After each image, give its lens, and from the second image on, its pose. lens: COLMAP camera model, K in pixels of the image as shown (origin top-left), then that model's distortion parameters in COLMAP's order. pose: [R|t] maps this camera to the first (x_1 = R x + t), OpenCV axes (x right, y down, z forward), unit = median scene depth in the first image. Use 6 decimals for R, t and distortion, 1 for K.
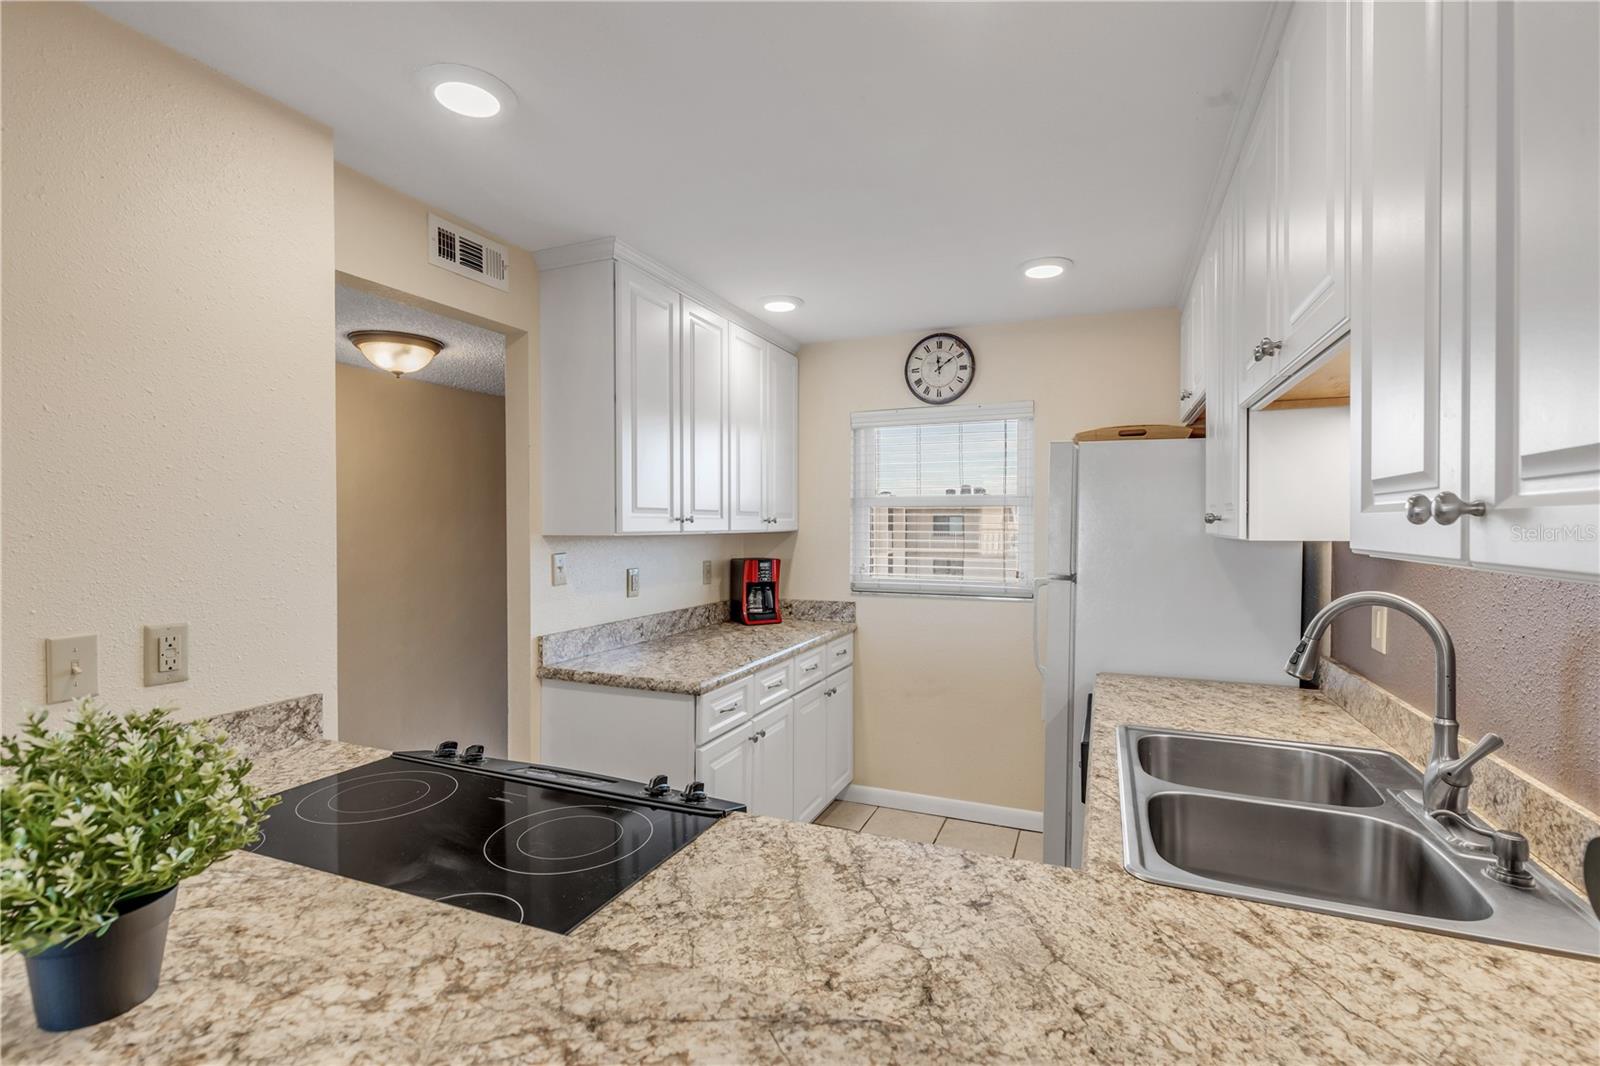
lens RADIAL K [[730.8, 0, 779.5], [0, 730.8, 540.8], [0, 0, 1]] dist [0.002746, -0.000433]
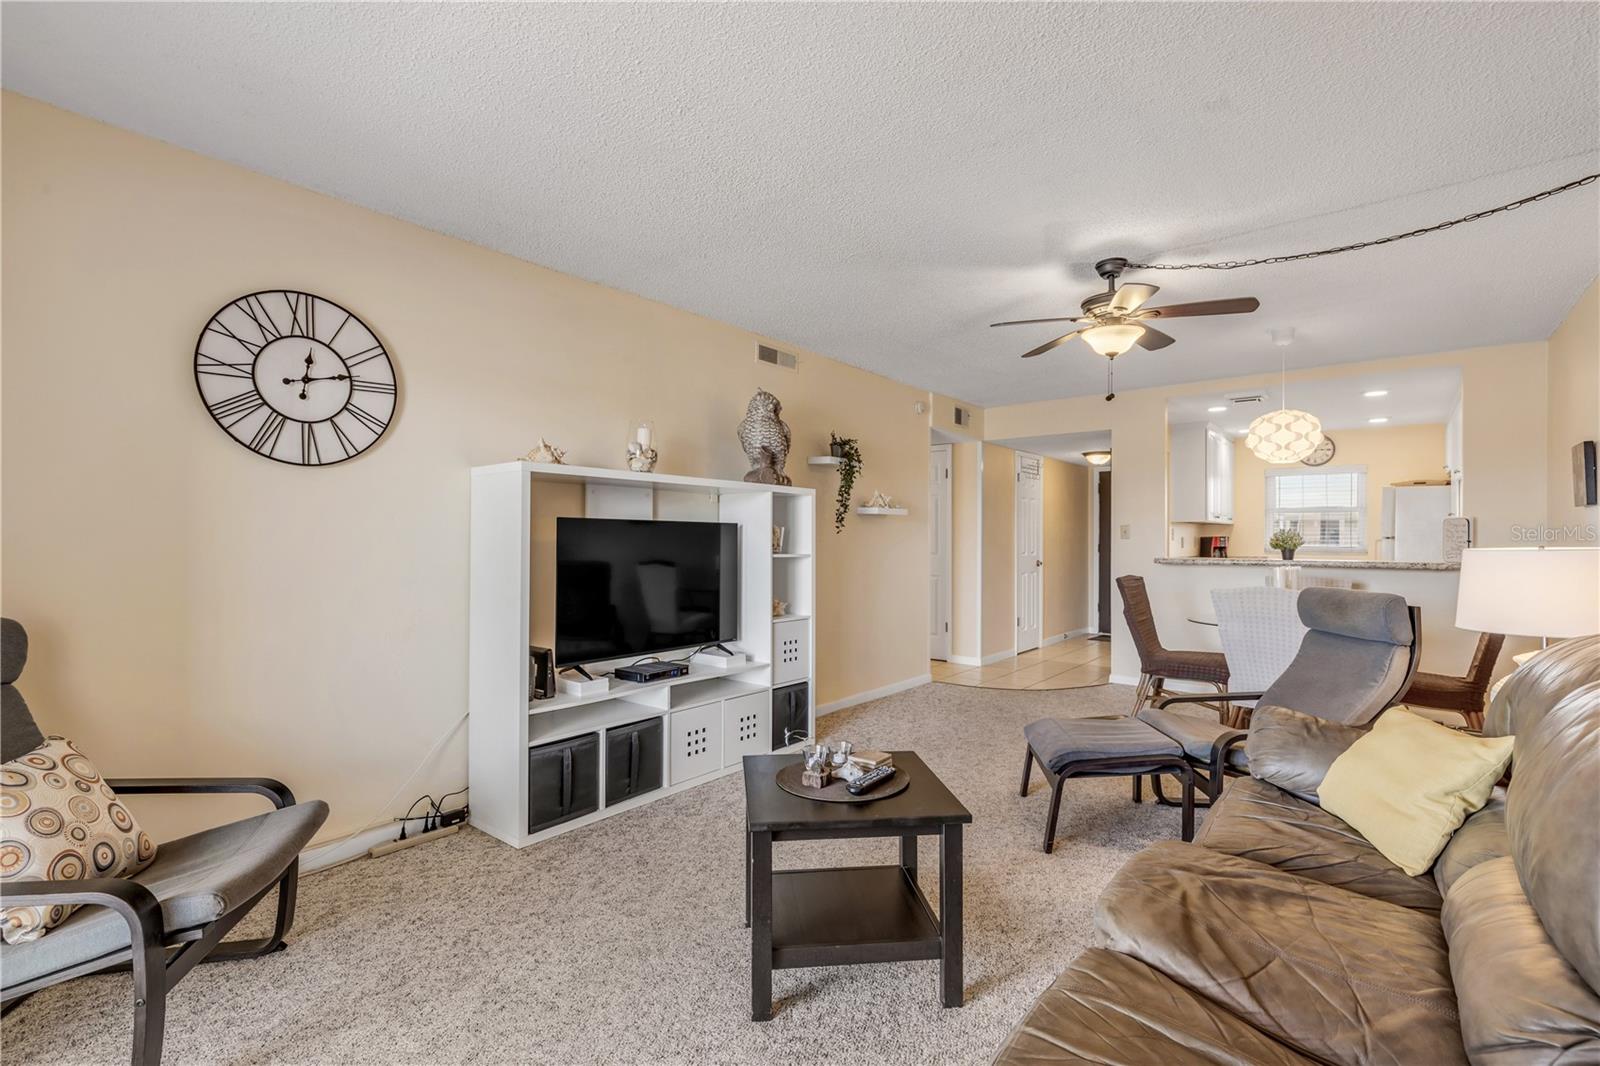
lens RADIAL K [[730.8, 0, 787.0], [0, 730.8, 545.1], [0, 0, 1]] dist [0.002746, -0.000433]
pose [[0.964860, 0.010056, -0.262571, -0.740820], [-0.013653, 0.999836, -0.011877, 0.100080], [0.262408, 0.015045, 0.964840, -1.553526]]
